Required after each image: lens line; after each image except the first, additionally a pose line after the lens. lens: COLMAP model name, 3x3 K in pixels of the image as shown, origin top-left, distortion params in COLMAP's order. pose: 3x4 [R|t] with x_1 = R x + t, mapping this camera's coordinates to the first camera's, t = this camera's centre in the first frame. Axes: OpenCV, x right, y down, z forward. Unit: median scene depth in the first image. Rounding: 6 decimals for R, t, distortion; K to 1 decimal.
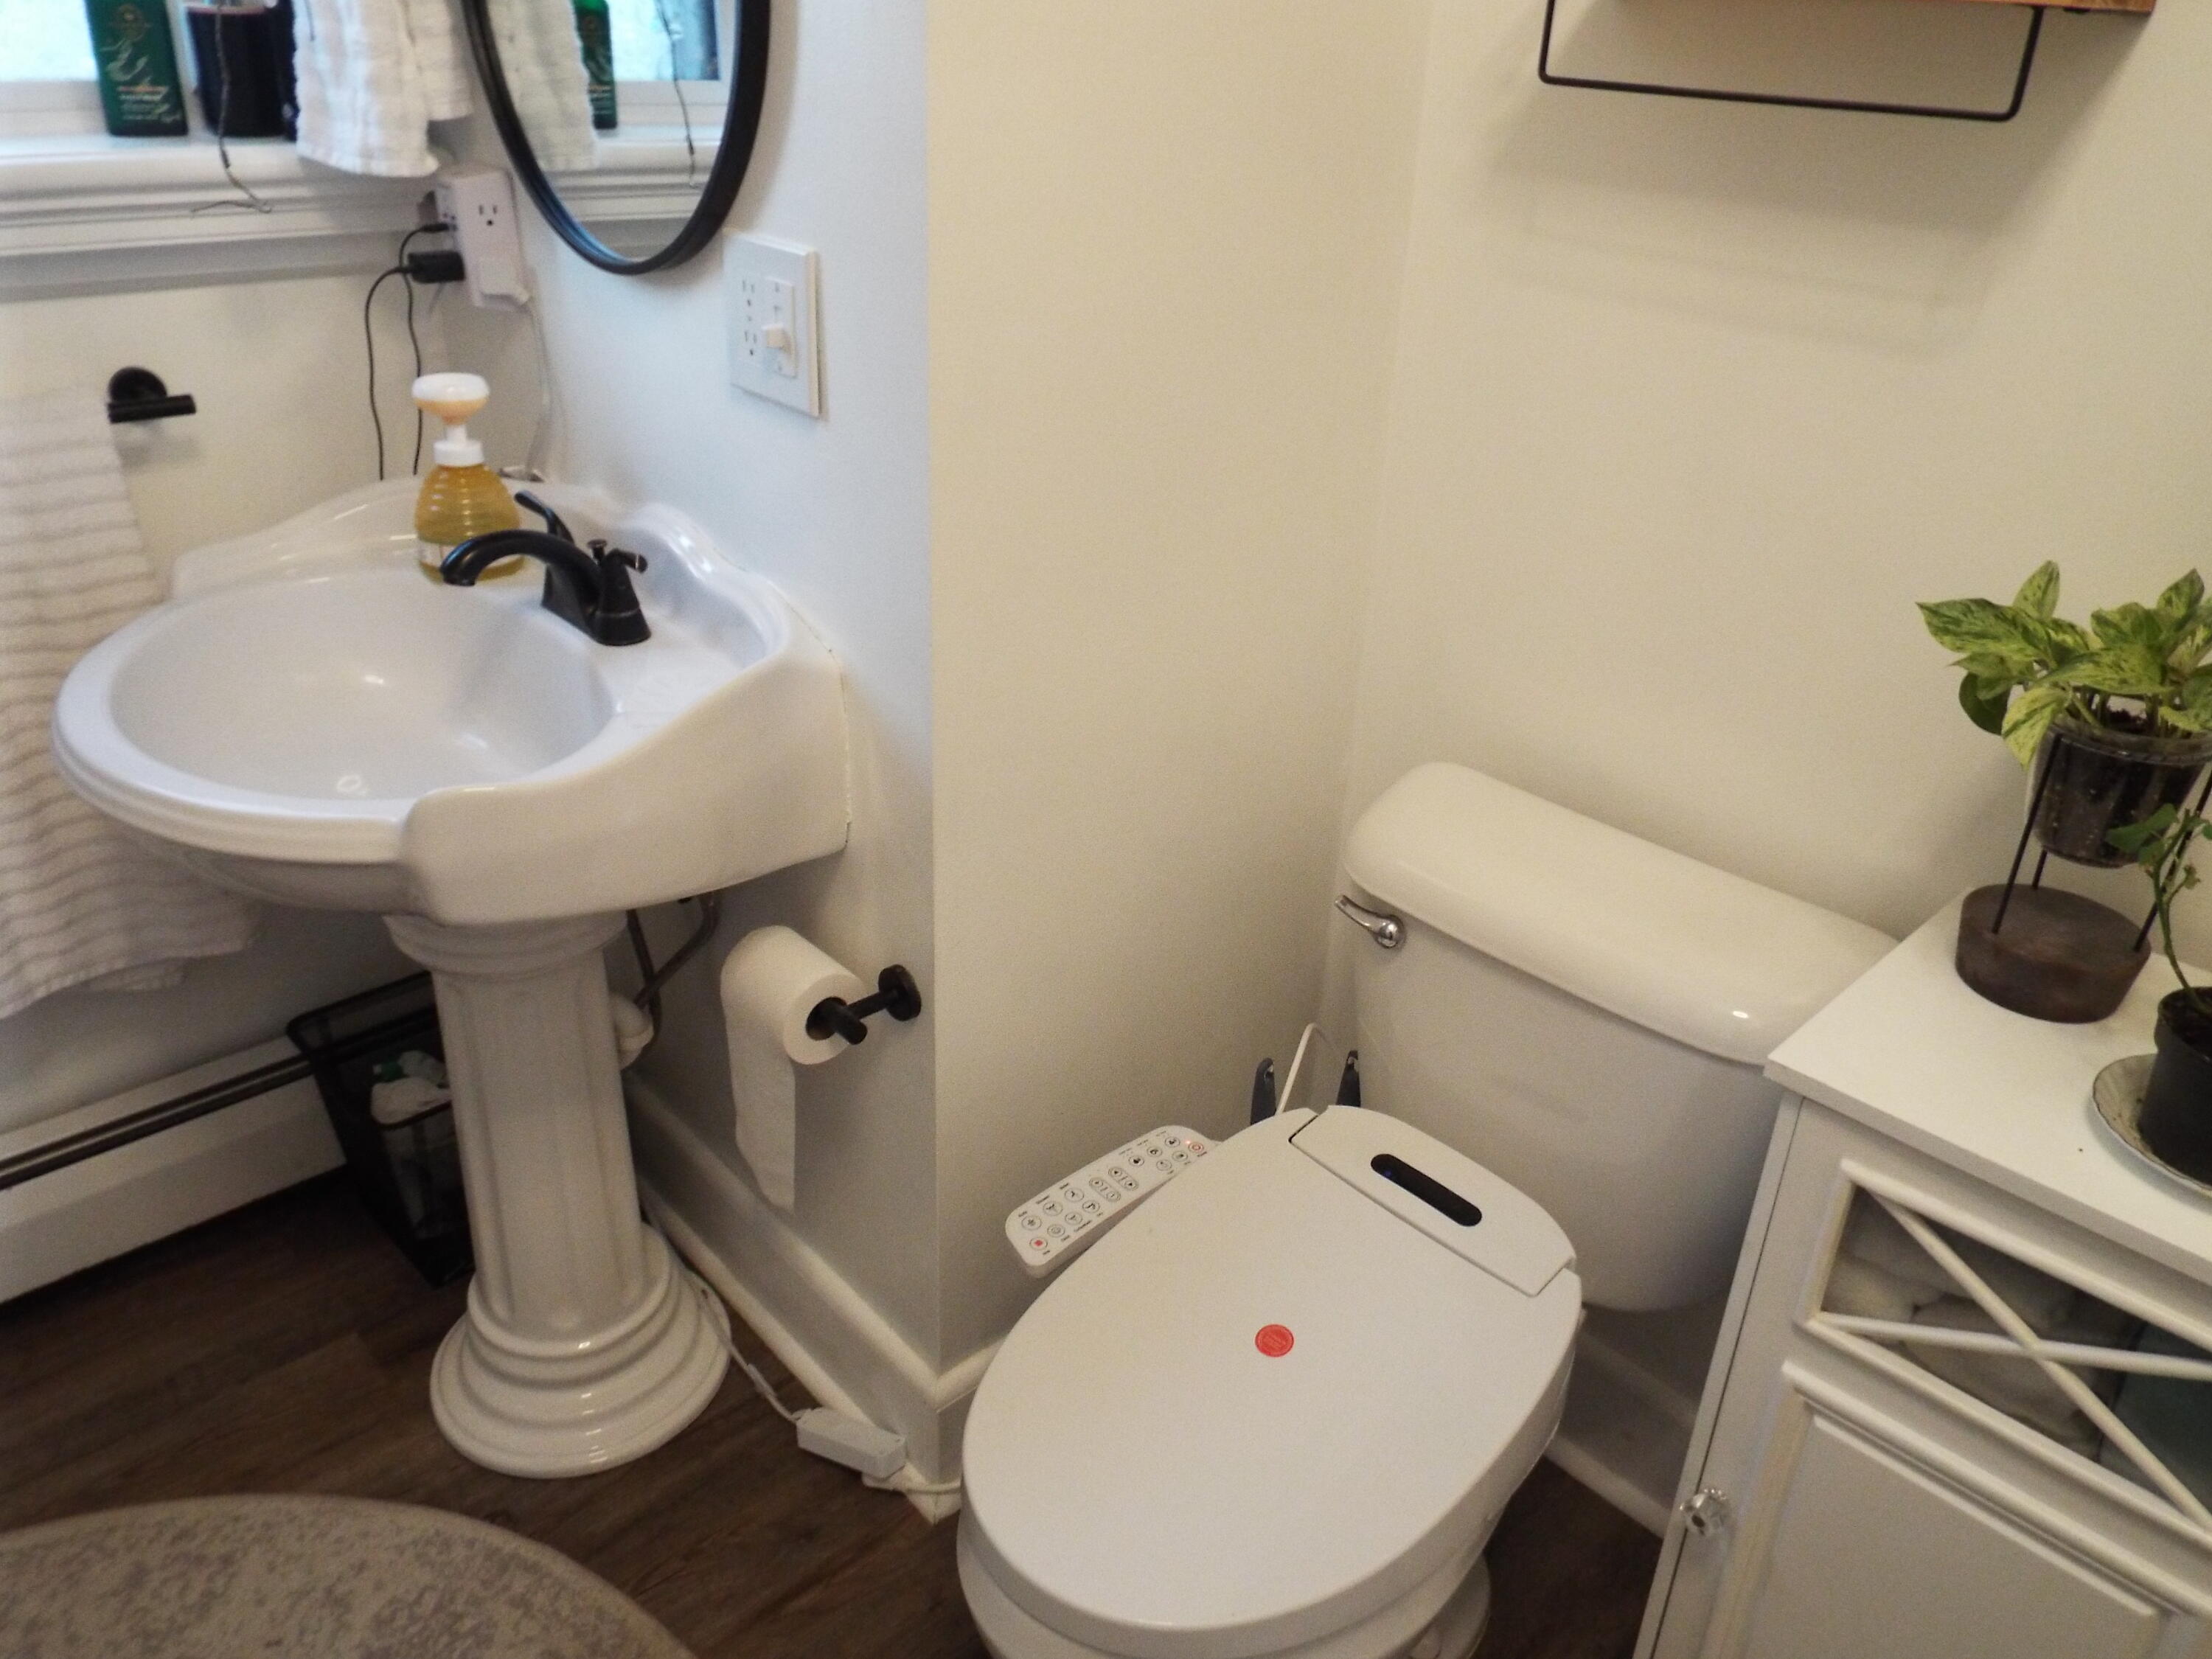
lens RADIAL K [[1579.3, 0, 1103.2], [0, 1579.3, 770.7], [0, 0, 1]] dist [-0.005739, 0.005291]
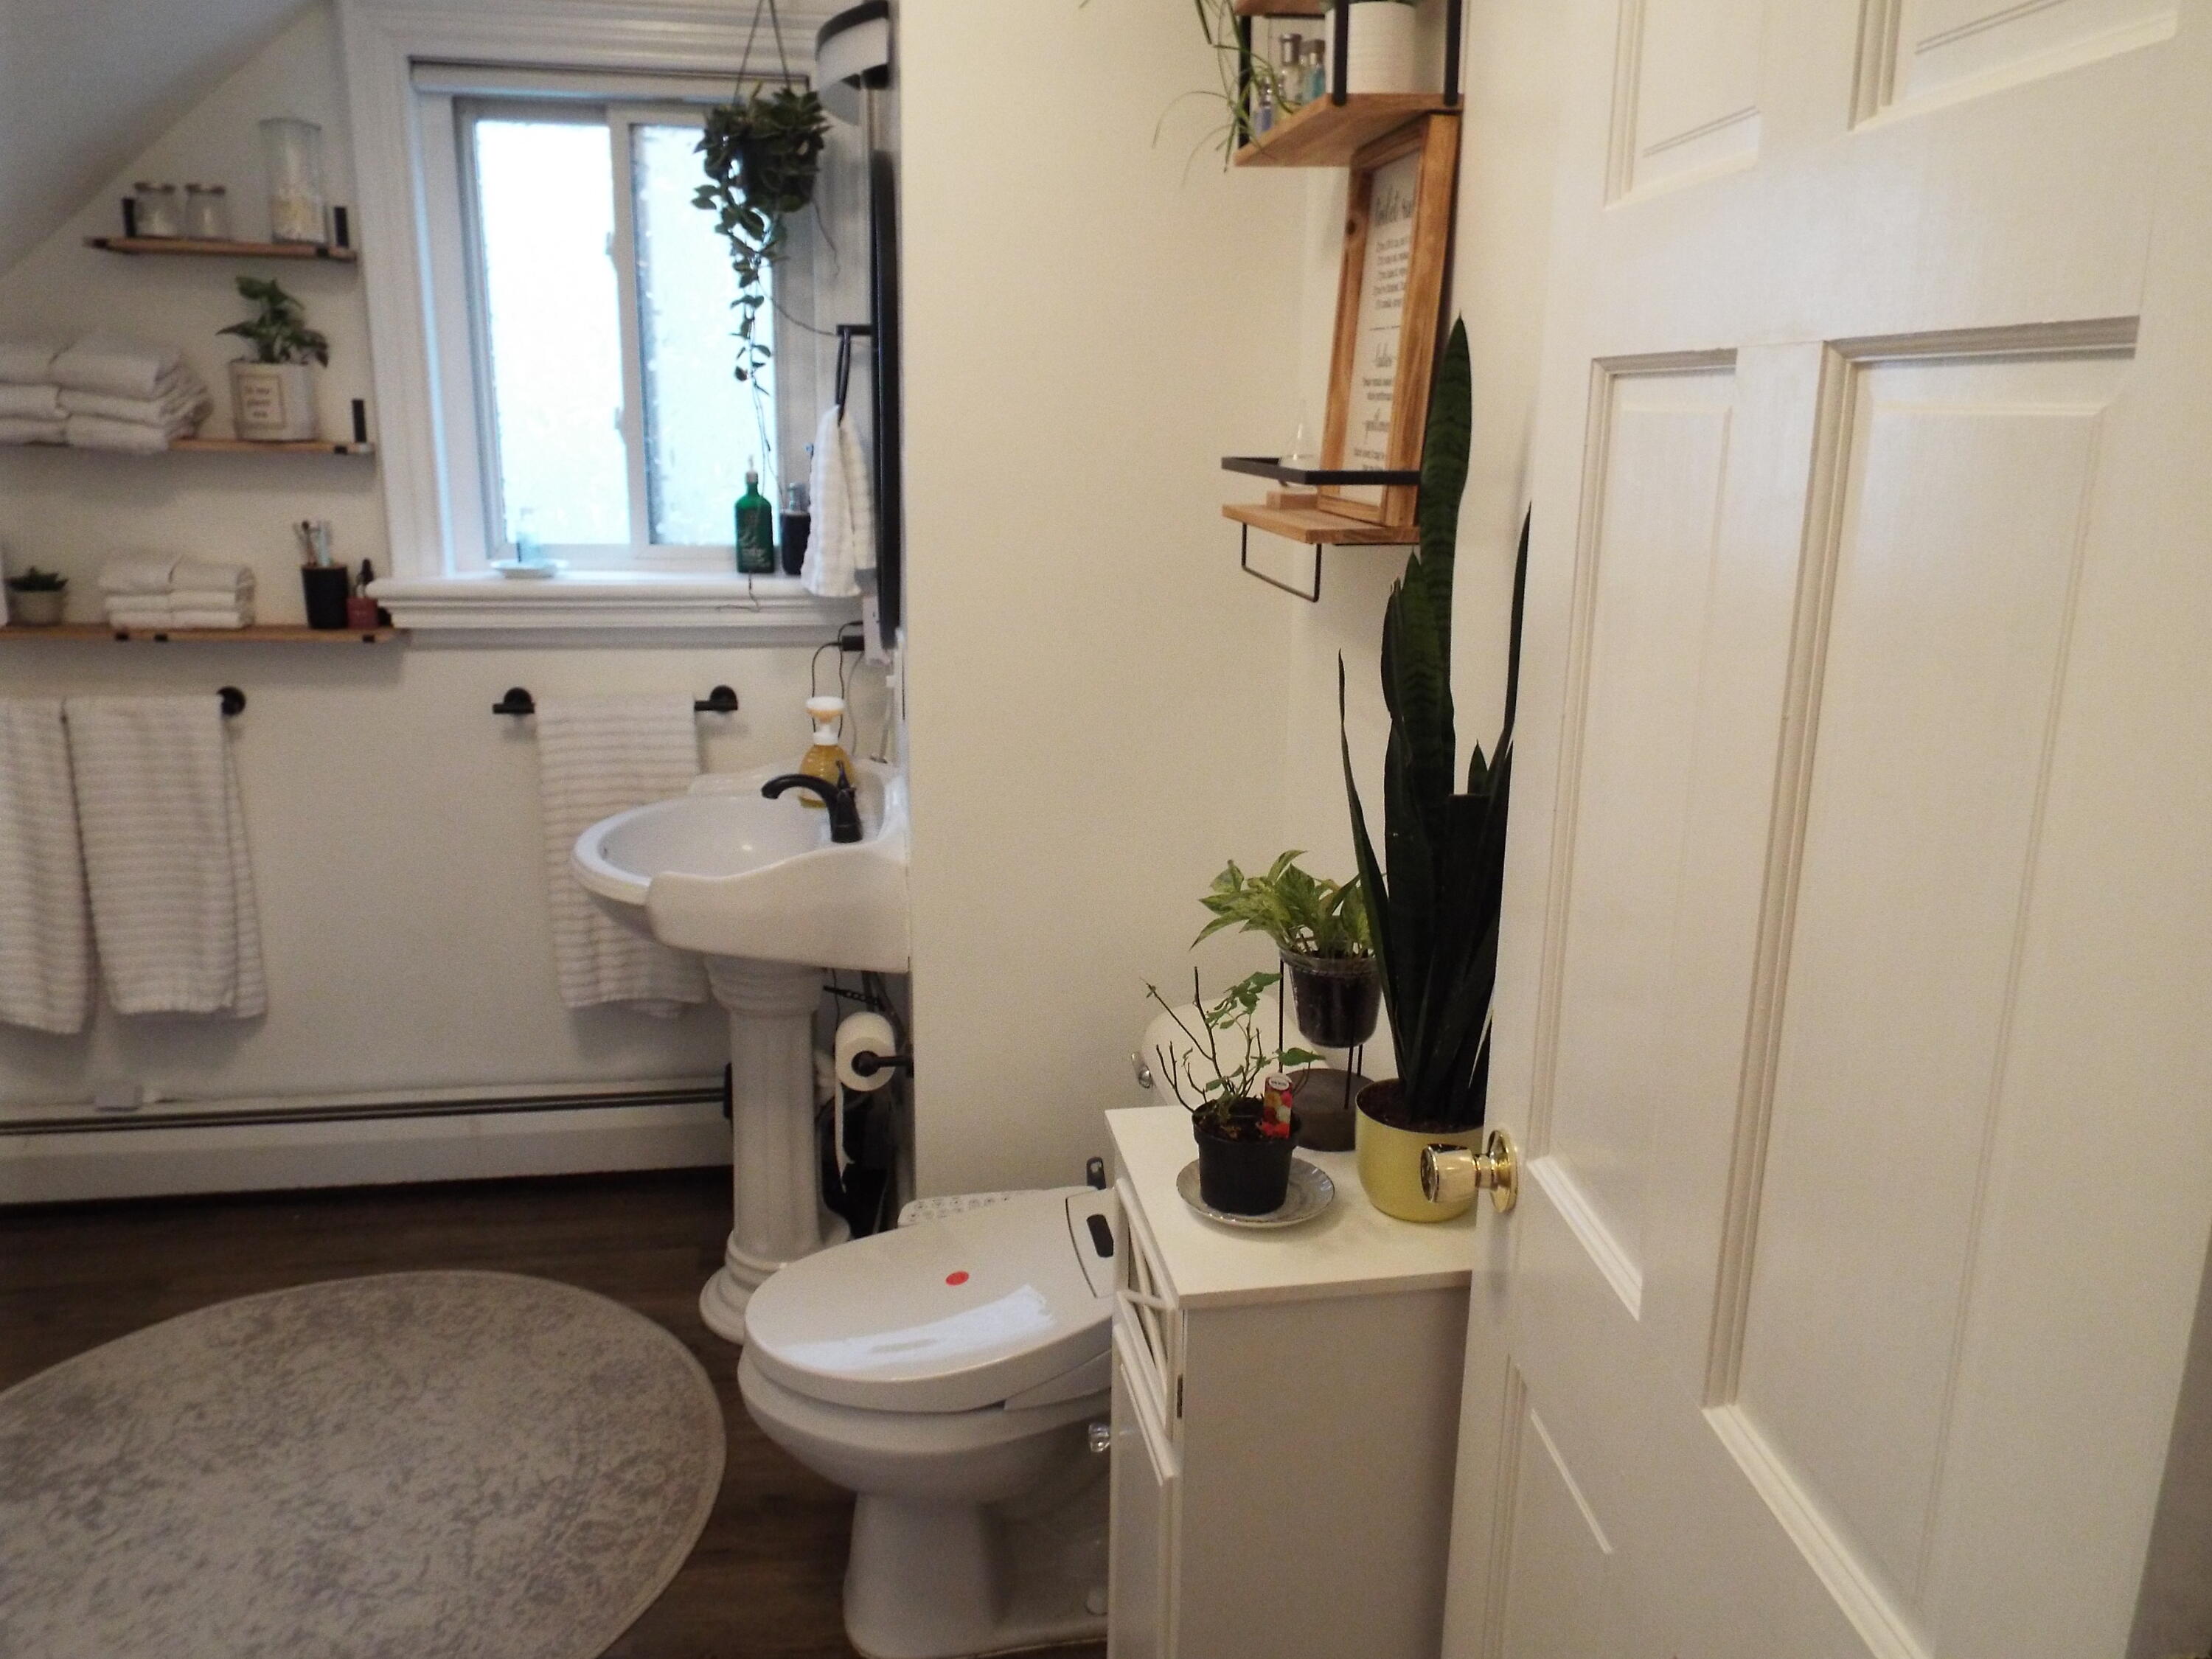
lens RADIAL K [[1579.3, 0, 1103.2], [0, 1579.3, 770.7], [0, 0, 1]] dist [-0.005739, 0.005291]
pose [[0.839576, 0.092125, -0.535374, 0.835517], [-0.219947, 0.958772, -0.179940, 0.091693], [0.496725, 0.268828, 0.825225, -0.340316]]
